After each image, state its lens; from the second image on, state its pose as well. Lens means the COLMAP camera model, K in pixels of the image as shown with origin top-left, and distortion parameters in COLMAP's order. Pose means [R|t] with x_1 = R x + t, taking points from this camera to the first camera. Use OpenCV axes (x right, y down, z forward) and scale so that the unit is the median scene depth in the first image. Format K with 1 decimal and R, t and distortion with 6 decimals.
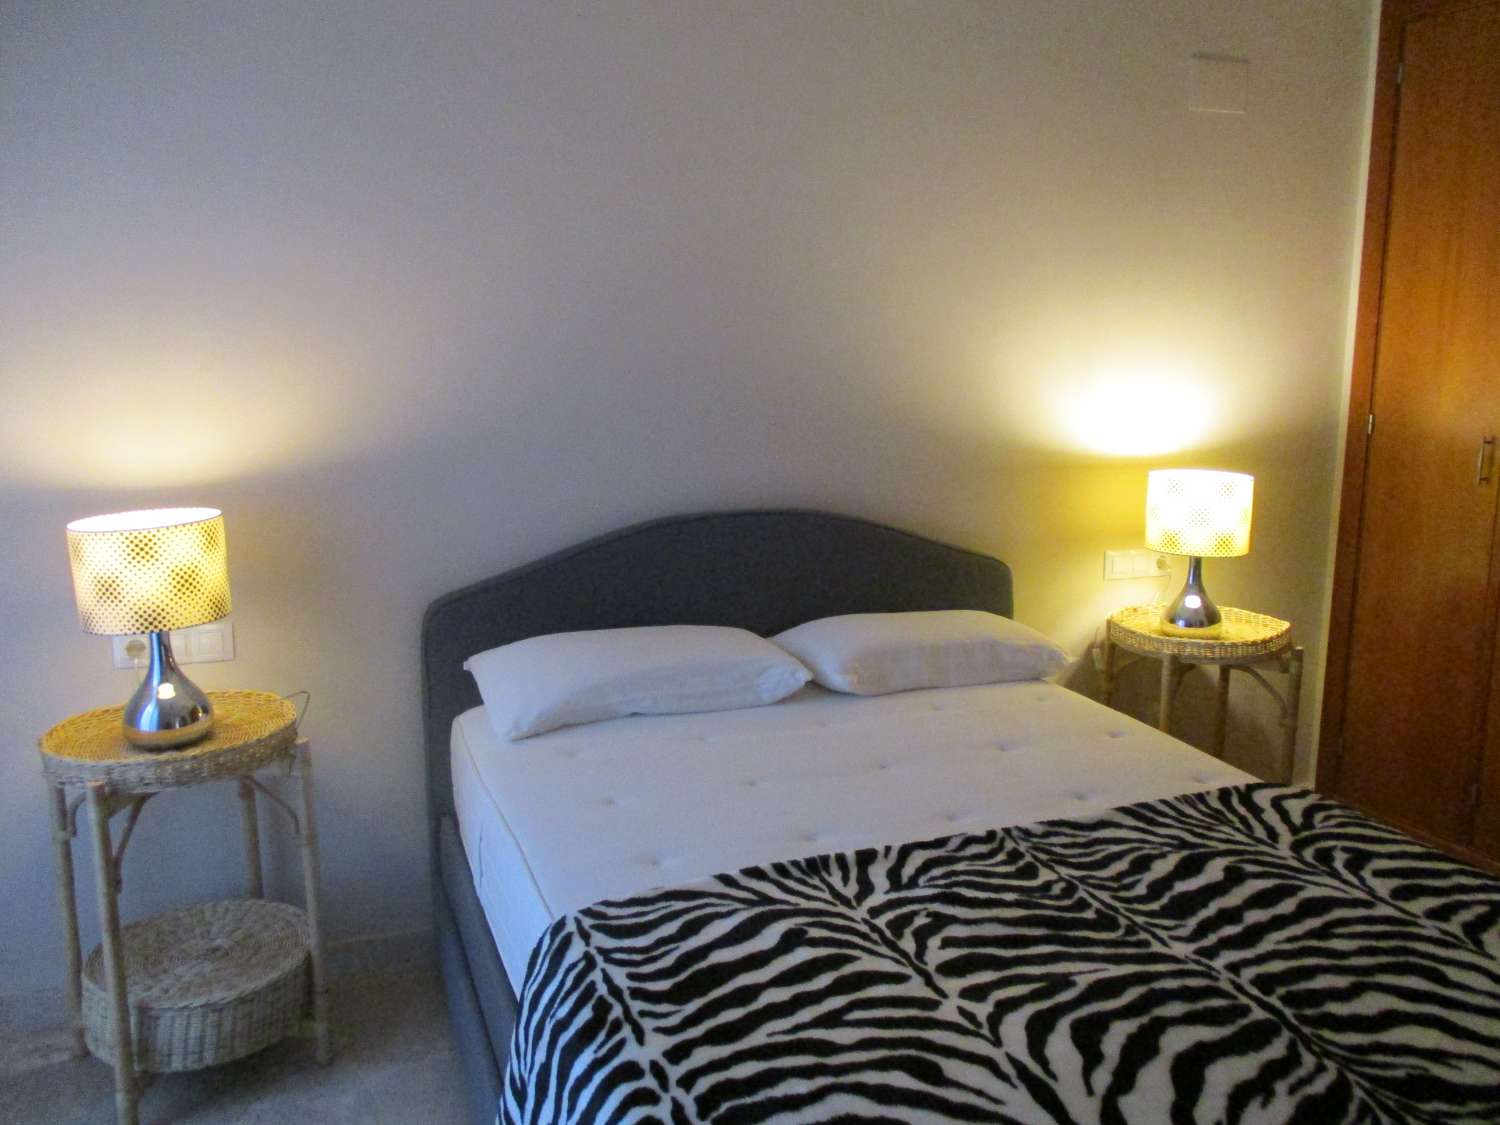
lens RADIAL K [[1198.5, 0, 750.0], [0, 1198.5, 562.5], [0, 0, 1]] dist [-0.010689, -0.012555]
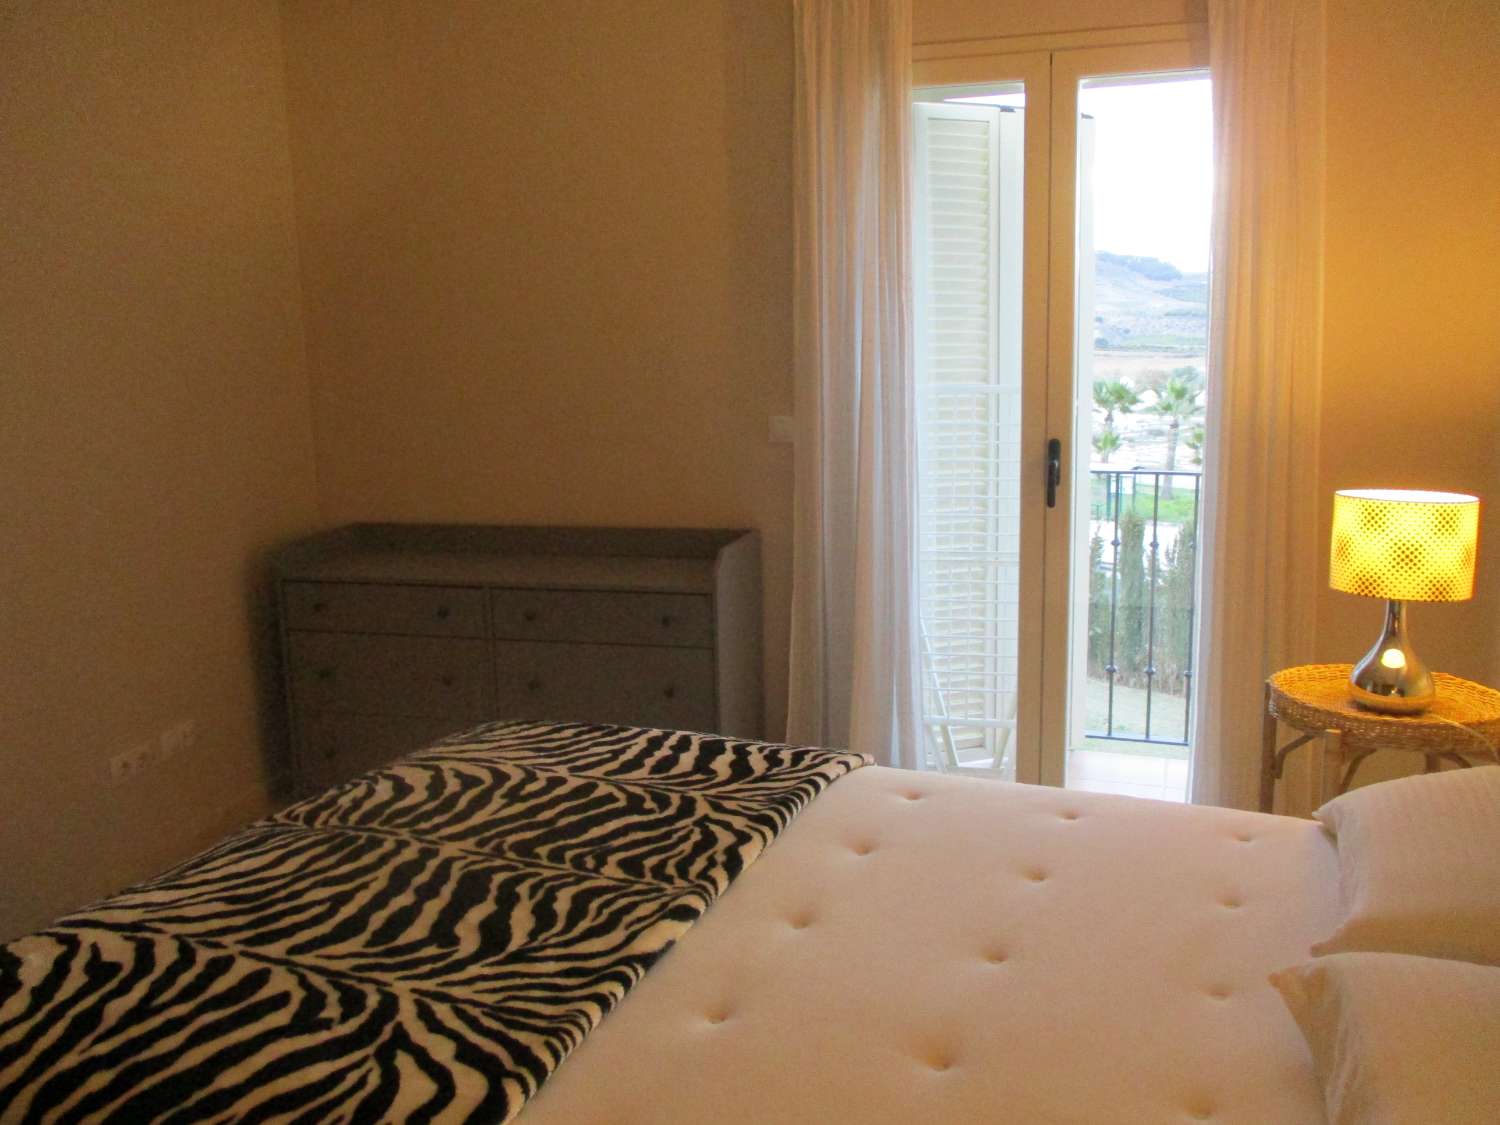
lens RADIAL K [[1296.5, 0, 750.0], [0, 1296.5, 562.5], [0, 0, 1]] dist [-0.002007, -0.014144]
pose [[-0.690877, 0.119420, -0.713041, 0.924244], [-0.131066, 0.949233, 0.285969, -0.297707], [0.710992, 0.291025, -0.640152, 1.749194]]
